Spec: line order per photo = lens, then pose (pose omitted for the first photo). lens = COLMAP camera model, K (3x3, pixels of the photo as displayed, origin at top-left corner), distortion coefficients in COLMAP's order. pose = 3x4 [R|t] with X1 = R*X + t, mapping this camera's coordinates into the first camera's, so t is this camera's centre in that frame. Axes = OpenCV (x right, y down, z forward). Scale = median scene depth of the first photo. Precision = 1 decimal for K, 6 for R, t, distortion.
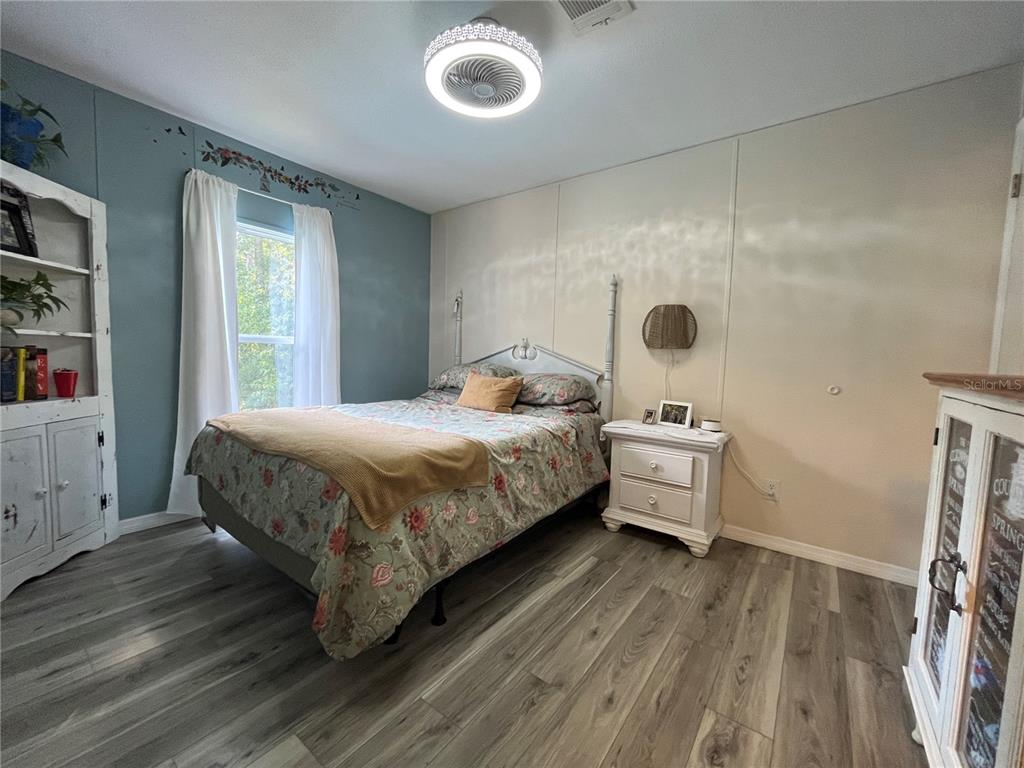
lens RADIAL K [[412.8, 0, 512.4], [0, 412.8, 382.6], [0, 0, 1]] dist [-0.003927, 0.000373]
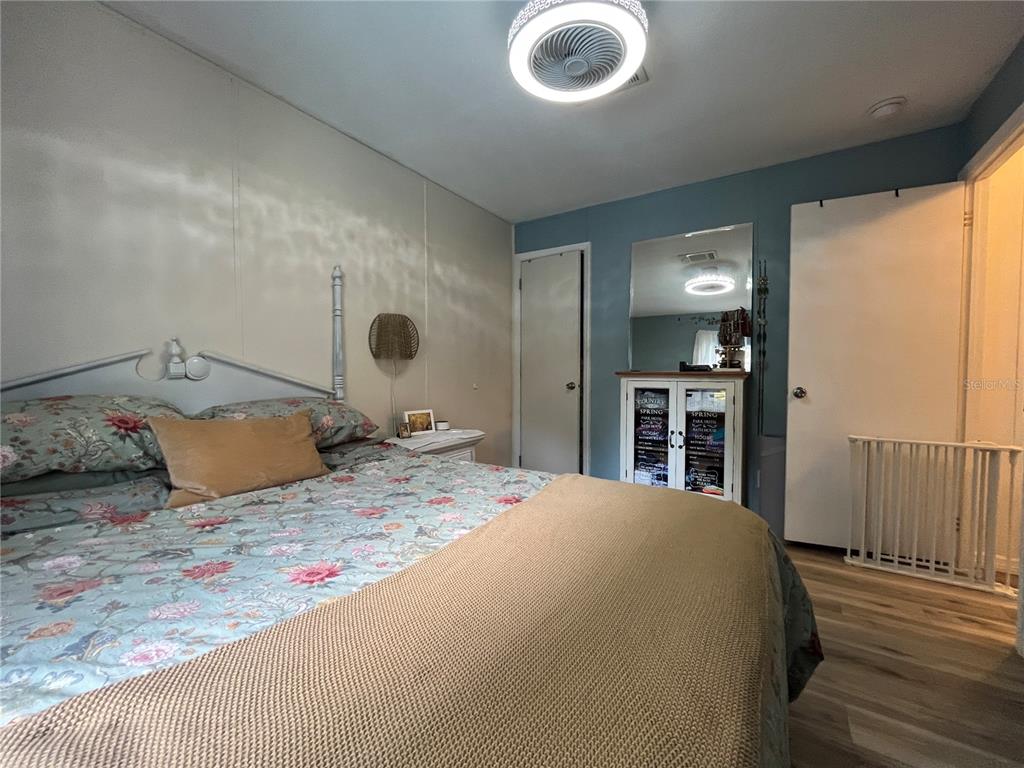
lens RADIAL K [[412.8, 0, 512.5], [0, 412.8, 386.7], [0, 0, 1]] dist [-0.003927, 0.000373]
pose [[-0.075650, -0.069902, 0.994681, -0.598028], [0.076255, 0.994213, 0.075668, -0.068023], [-0.994214, 0.081574, -0.069882, 0.771440]]
